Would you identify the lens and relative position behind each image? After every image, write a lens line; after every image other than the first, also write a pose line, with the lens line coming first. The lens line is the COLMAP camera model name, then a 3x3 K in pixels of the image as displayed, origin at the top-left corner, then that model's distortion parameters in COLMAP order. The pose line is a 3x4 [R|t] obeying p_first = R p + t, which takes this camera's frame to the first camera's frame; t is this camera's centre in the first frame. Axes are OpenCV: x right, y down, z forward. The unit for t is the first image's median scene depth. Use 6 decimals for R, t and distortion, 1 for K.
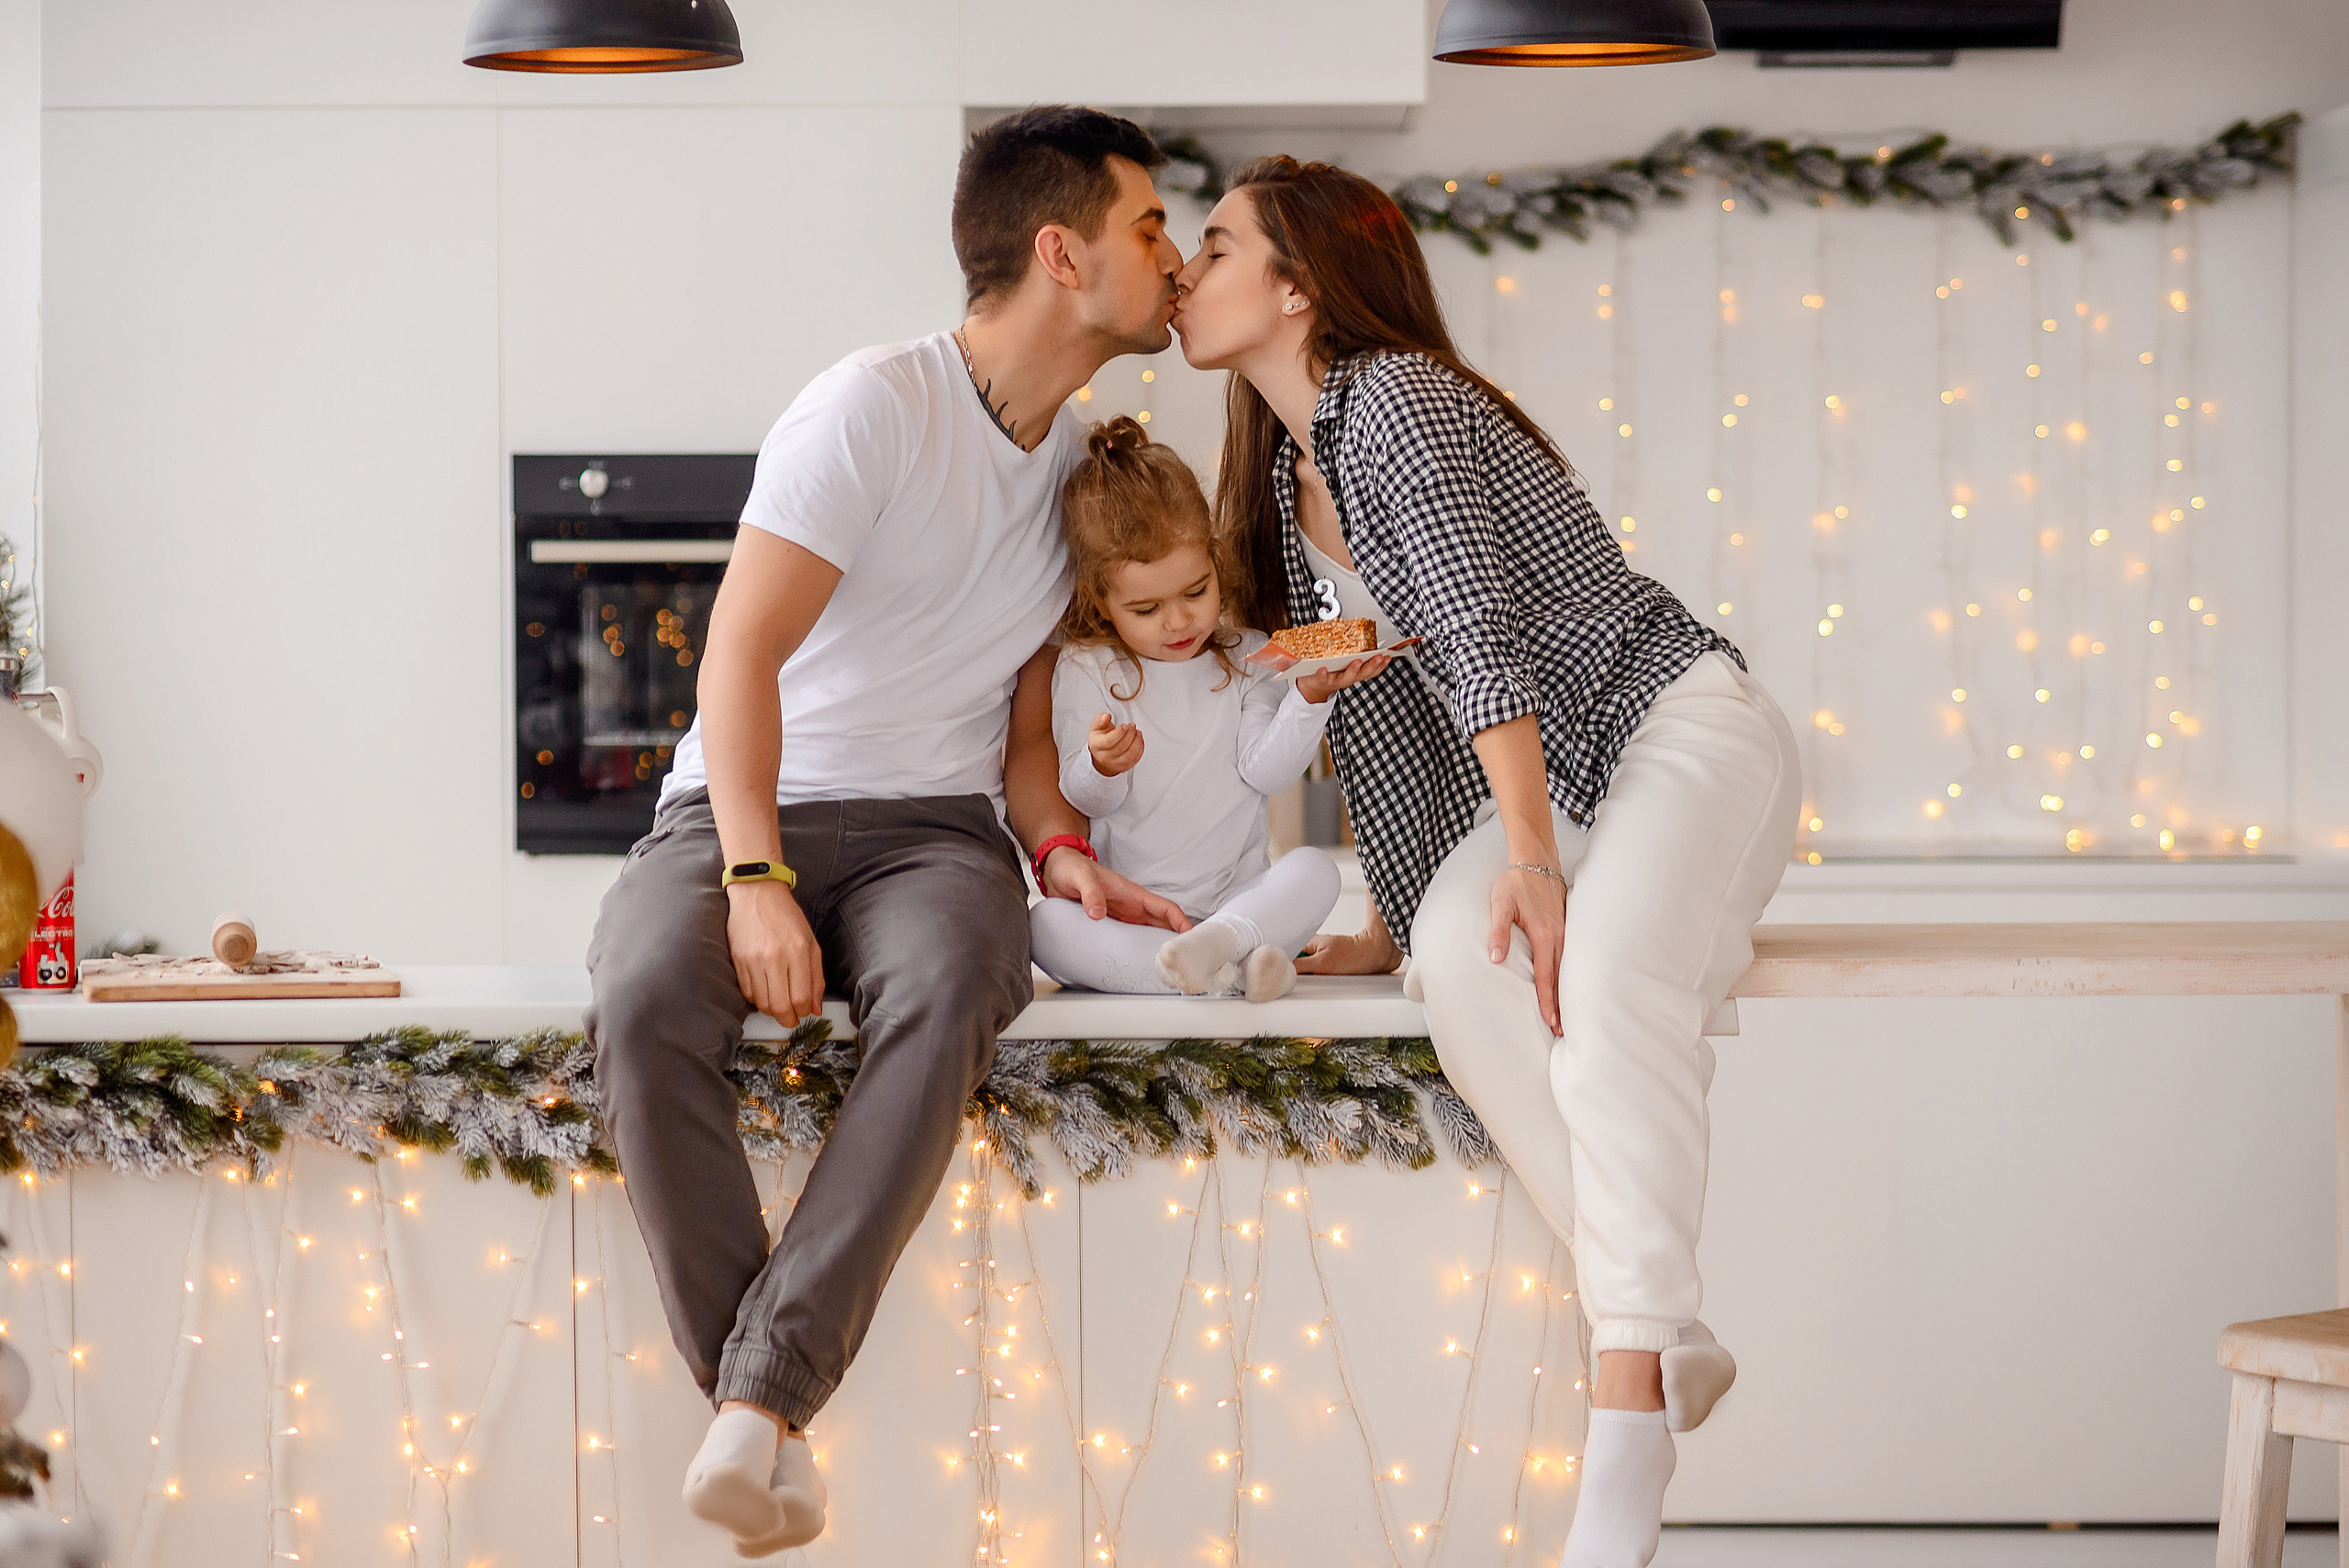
lens RADIAL K [[5719.1, 0, 1174.5], [0, 5719.1, 784.0], [0, 0, 1]] dist [0.013740, 0.186678]
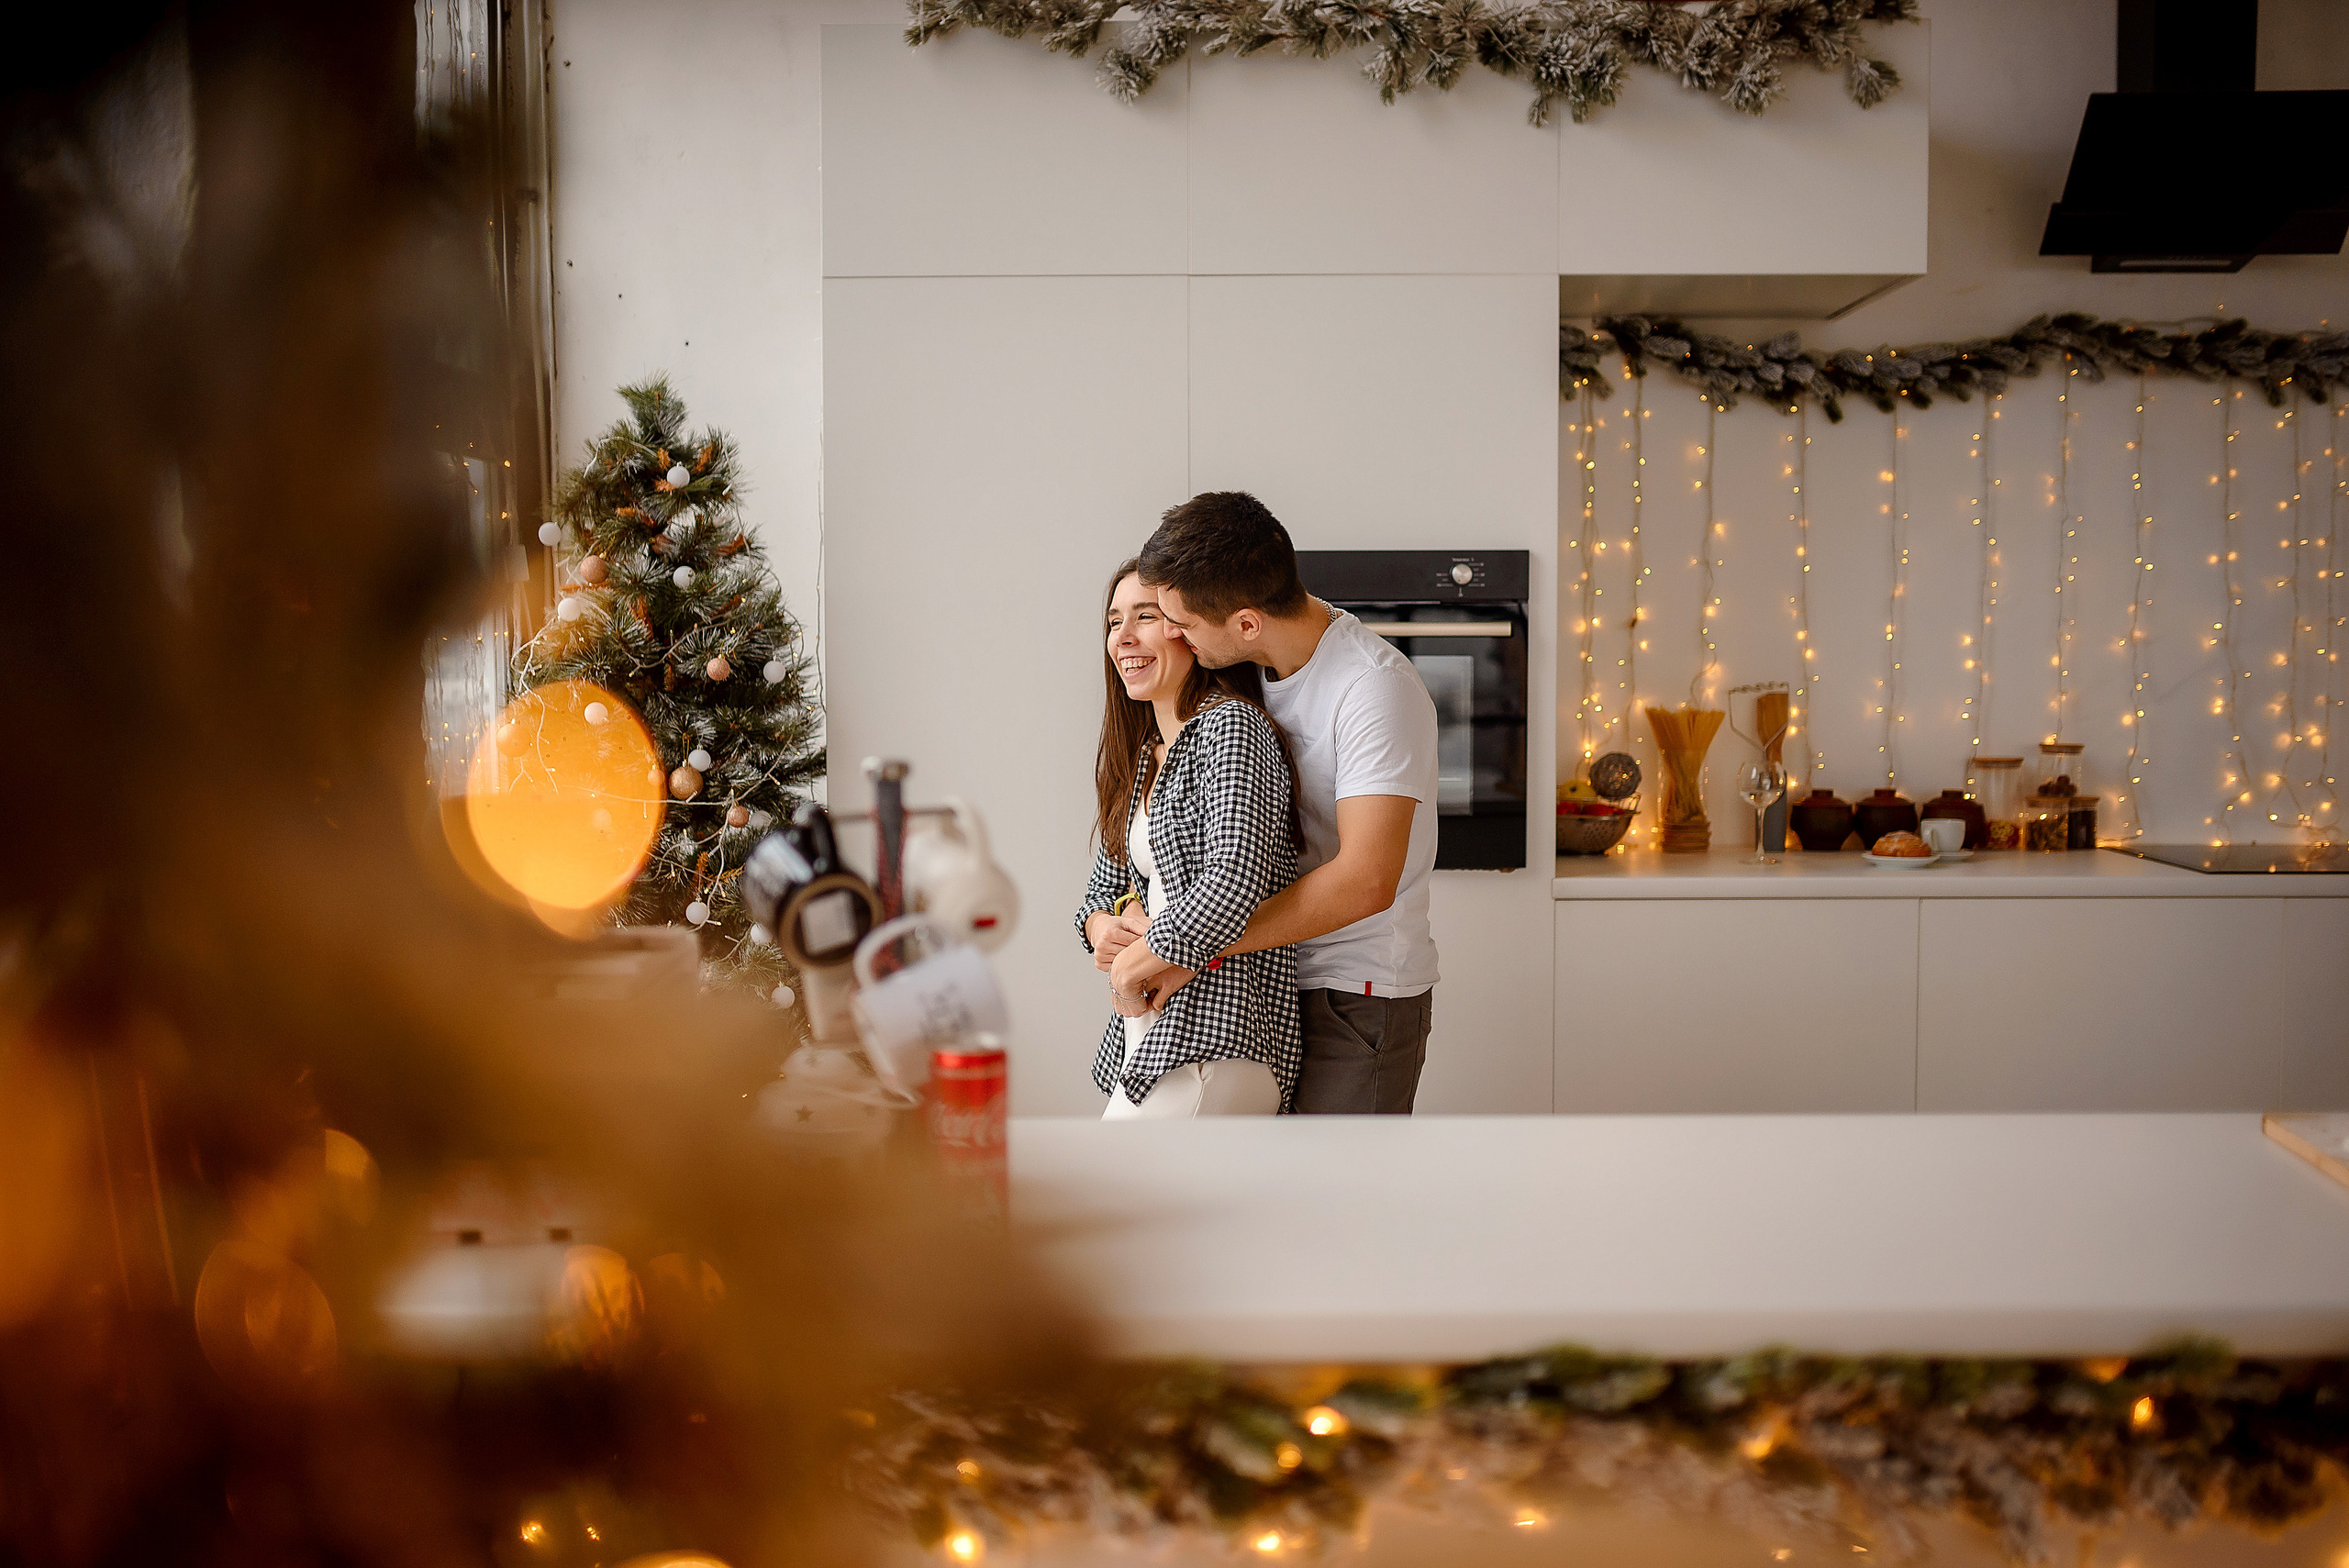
lens RADIAL K [[2343.9, 0, 1175.1], [0, 2343.9, 864.6], [0, 0, 1]] dist [0.005493, 0.003617]
pose [[0.999903, 0.004248, -0.013254, -0.113234], [-0.003521, 0.998513, 0.054391, -0.017146], [0.013465, -0.054339, 0.998432, 0.479237]]
